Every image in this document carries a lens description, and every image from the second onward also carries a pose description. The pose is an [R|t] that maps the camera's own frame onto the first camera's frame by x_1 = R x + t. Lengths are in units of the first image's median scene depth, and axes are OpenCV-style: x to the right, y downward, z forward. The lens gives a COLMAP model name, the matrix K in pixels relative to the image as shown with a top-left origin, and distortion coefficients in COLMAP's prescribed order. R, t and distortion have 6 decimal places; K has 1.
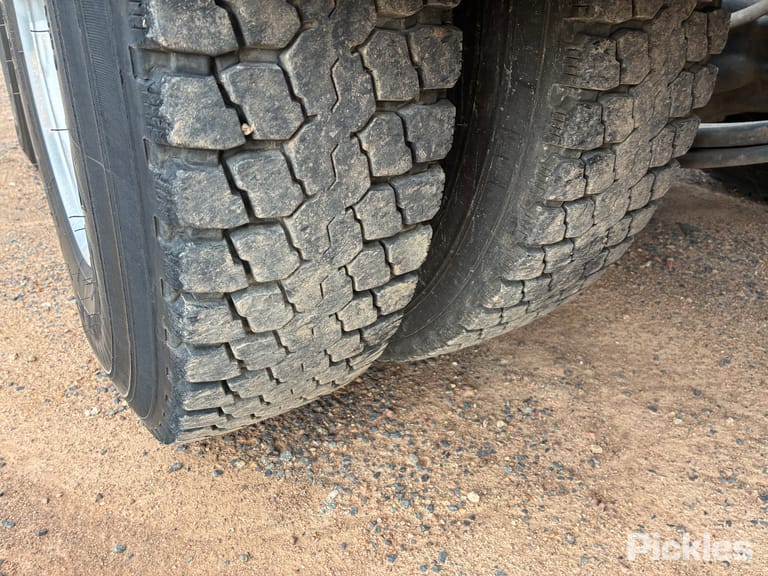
lens RADIAL K [[575.1, 0, 392.6], [0, 575.1, 292.7], [0, 0, 1]] dist [0.049197, -0.064708]
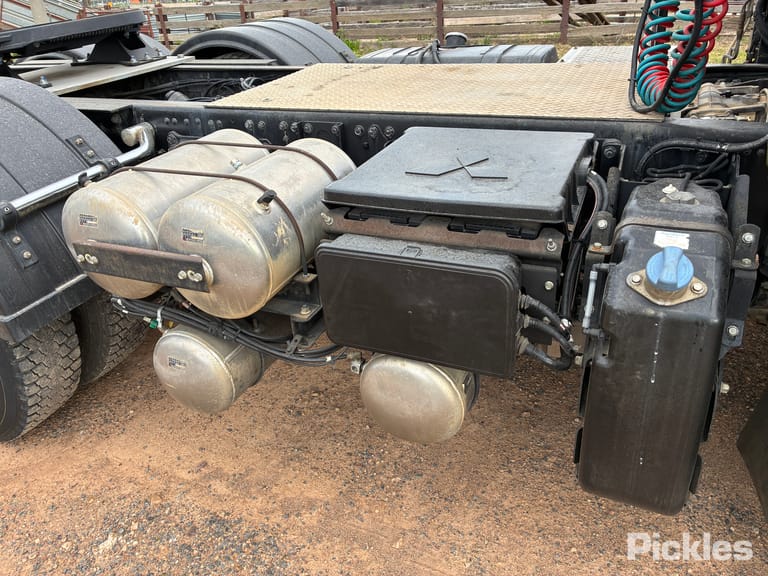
lens RADIAL K [[575.1, 0, 392.6], [0, 575.1, 292.7], [0, 0, 1]] dist [0.049197, -0.064708]
pose [[0.829956, -0.342074, 0.440634, 0.166496], [0.321840, 0.938819, 0.122625, -0.186623], [-0.455623, 0.040041, 0.889272, -2.632668]]
